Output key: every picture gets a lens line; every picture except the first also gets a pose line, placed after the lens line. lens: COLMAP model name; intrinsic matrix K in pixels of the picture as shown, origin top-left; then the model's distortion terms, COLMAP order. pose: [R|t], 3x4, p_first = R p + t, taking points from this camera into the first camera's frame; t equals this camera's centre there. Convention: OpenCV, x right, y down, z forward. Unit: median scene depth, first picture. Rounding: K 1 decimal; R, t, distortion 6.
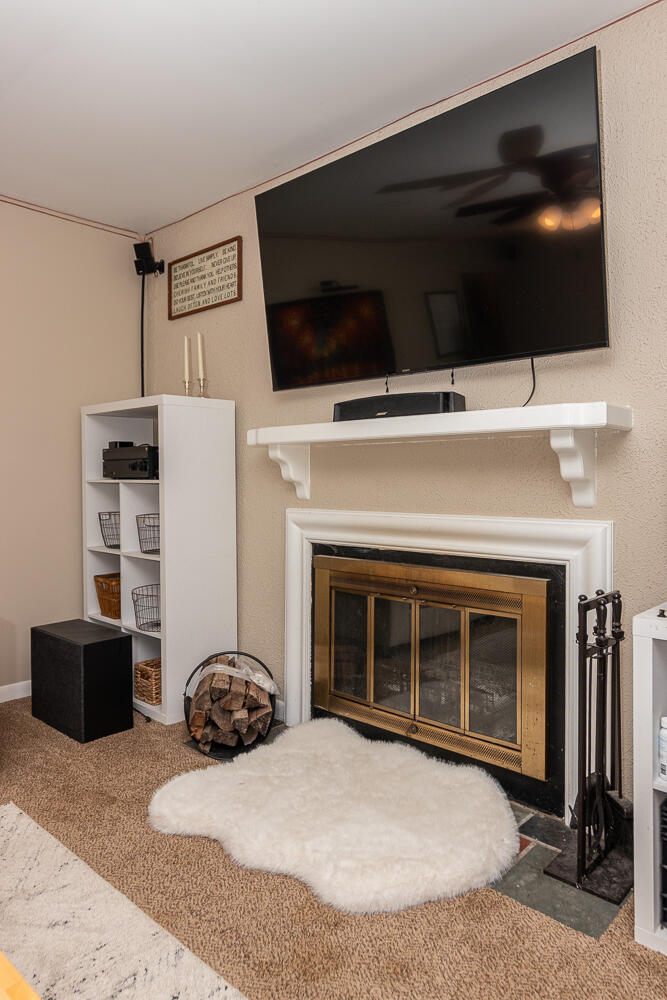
lens RADIAL K [[652.2, 0, 365.7], [0, 652.2, 473.6], [0, 0, 1]] dist [-0.007497, 0.005538]
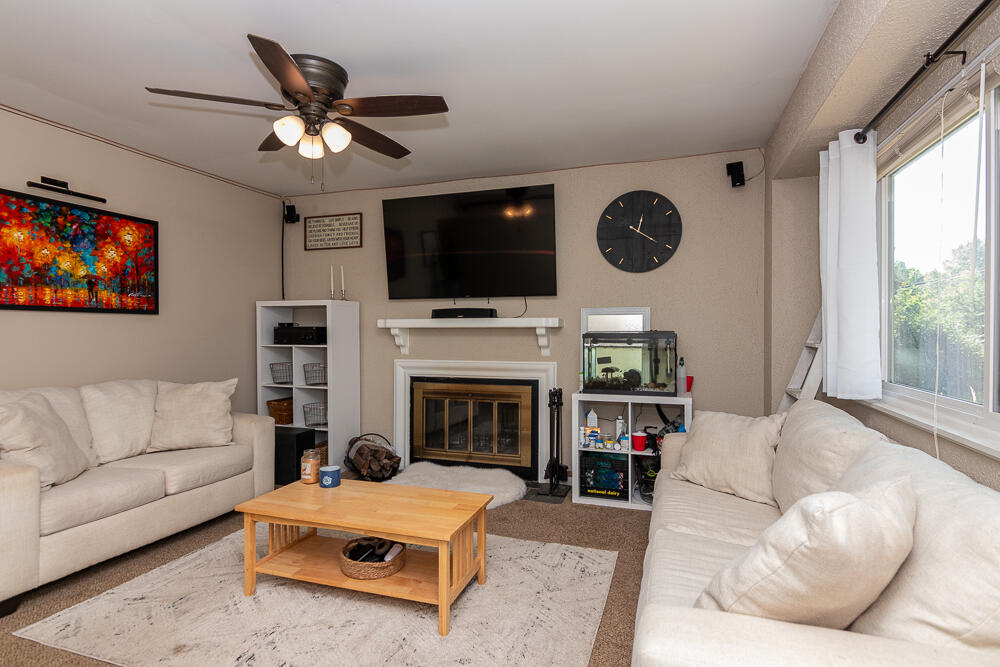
lens RADIAL K [[520.8, 0, 500.7], [0, 520.8, 332.4], [0, 0, 1]] dist [0.000498, 0.000820]
pose [[0.927024, -0.001740, 0.374999, -0.419271], [-0.002729, 0.999931, 0.011386, -0.046594], [-0.374993, -0.011579, 0.926955, -0.576004]]
